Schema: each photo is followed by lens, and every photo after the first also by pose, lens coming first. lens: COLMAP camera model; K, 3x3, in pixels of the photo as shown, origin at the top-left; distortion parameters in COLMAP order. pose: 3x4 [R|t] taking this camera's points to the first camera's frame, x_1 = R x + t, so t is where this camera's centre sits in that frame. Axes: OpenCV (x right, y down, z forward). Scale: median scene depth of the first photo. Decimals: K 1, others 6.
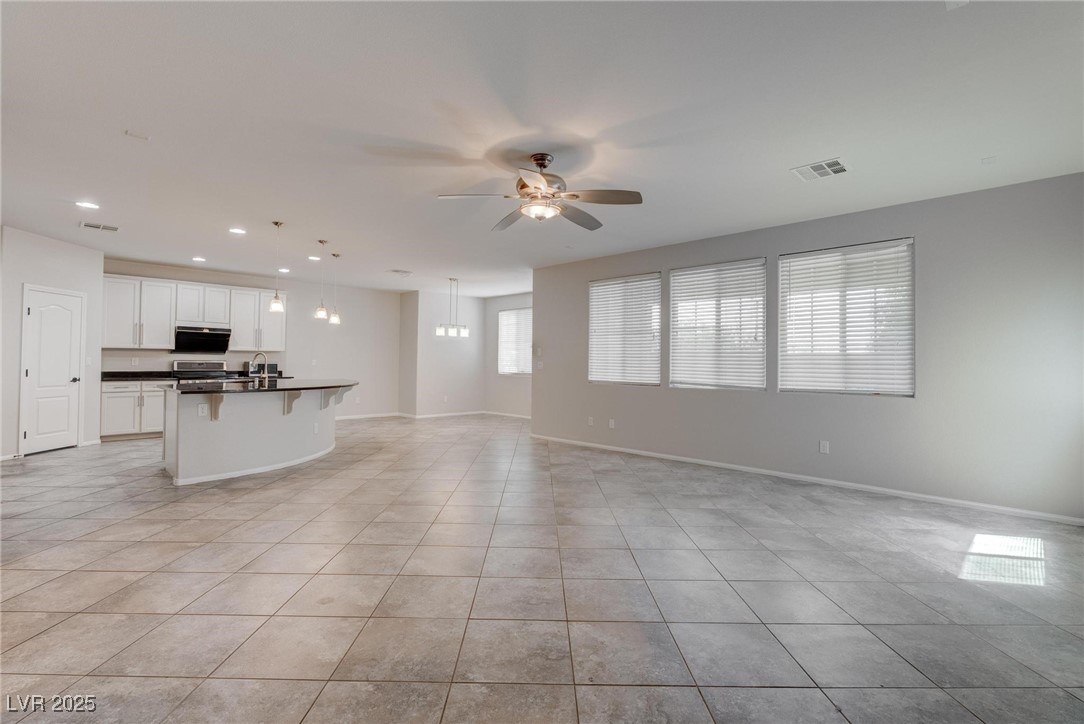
lens RADIAL K [[496.1, 0, 540.8], [0, 496.1, 356.2], [0, 0, 1]] dist [-0.012006, 0.001024]
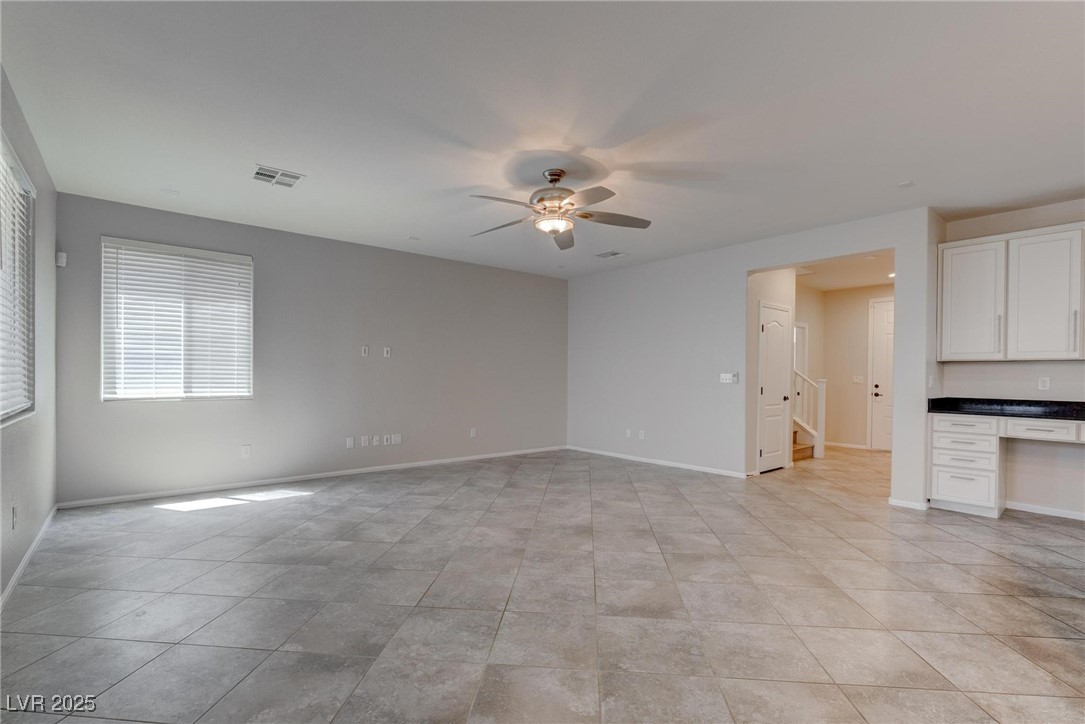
lens RADIAL K [[497.1, 0, 539.6], [0, 497.1, 378.6], [0, 0, 1]] dist [-0.018313, 0.001004]
pose [[-0.995604, -0.021561, 0.091145, -0.036796], [-0.022145, 0.999740, -0.005398, 0.015604], [-0.091004, -0.007393, -0.995823, 1.063034]]
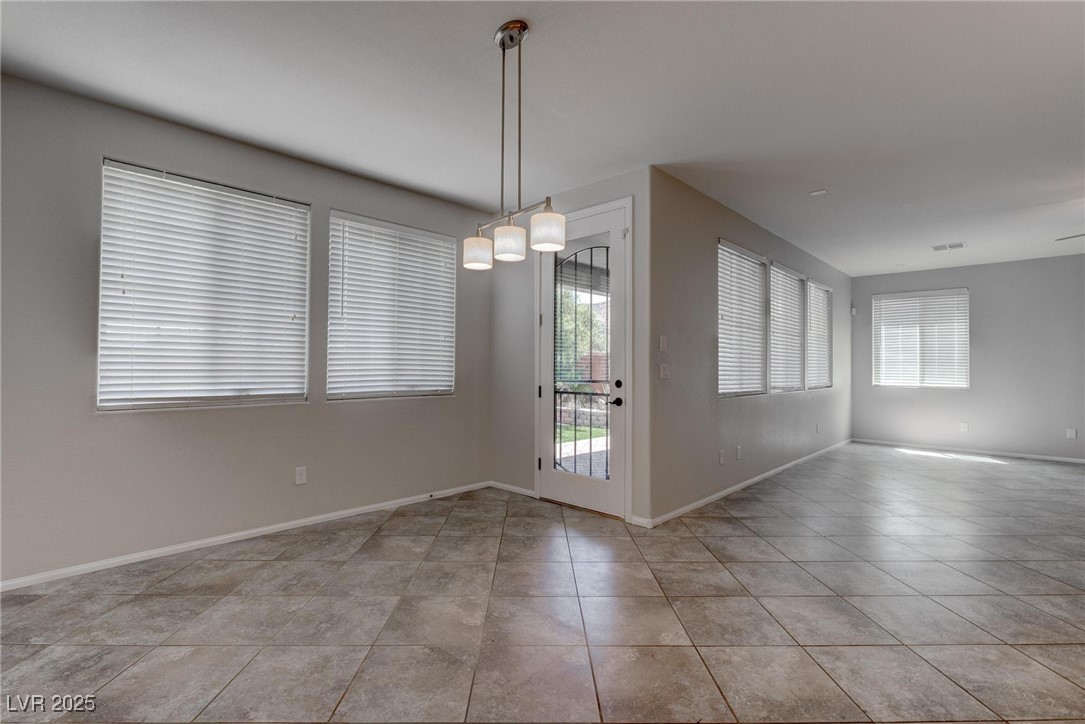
lens RADIAL K [[492.7, 0, 540.8], [0, 492.7, 359.8], [0, 0, 1]] dist [-0.023133, 0.007486]
pose [[-0.012244, 0.001295, 0.999924, -0.540016], [-0.023601, 0.999720, -0.001584, 0.012186], [-0.999646, -0.023619, -0.012210, 1.271008]]
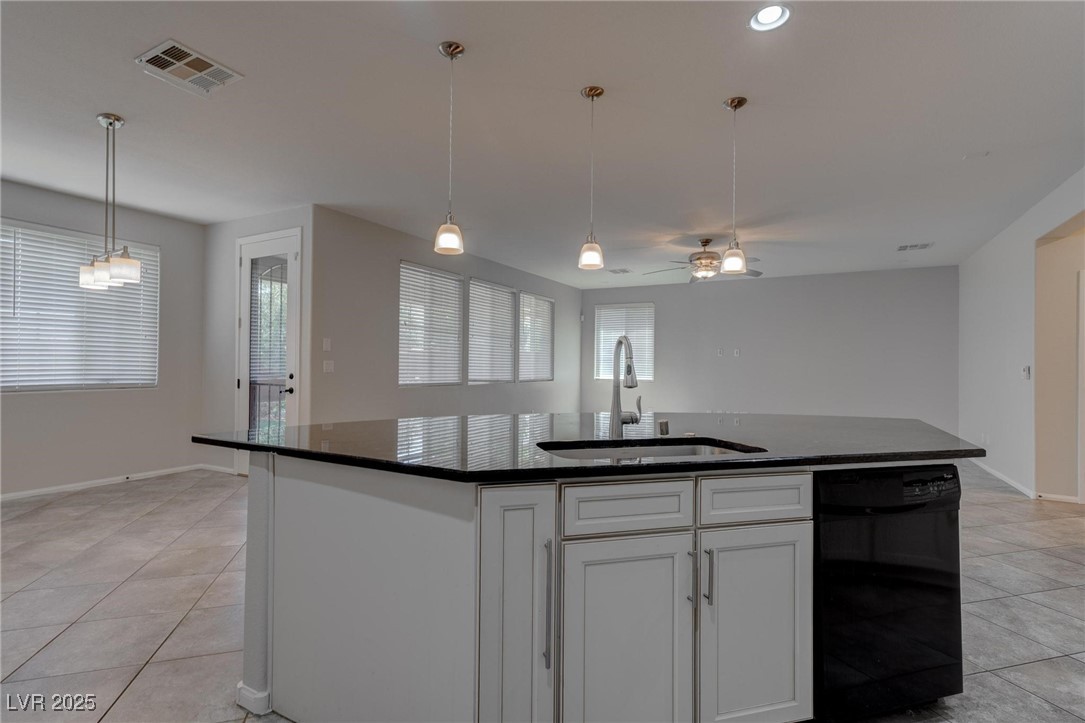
lens RADIAL K [[514.9, 0, 538.0], [0, 514.9, 360.9], [0, 0, 1]] dist [-0.001591, 0.011410]
pose [[-0.272885, -0.007118, 0.962020, -0.778646], [-0.028049, 0.999606, -0.000560, 0.005446], [-0.961638, -0.027136, -0.272977, 1.042003]]
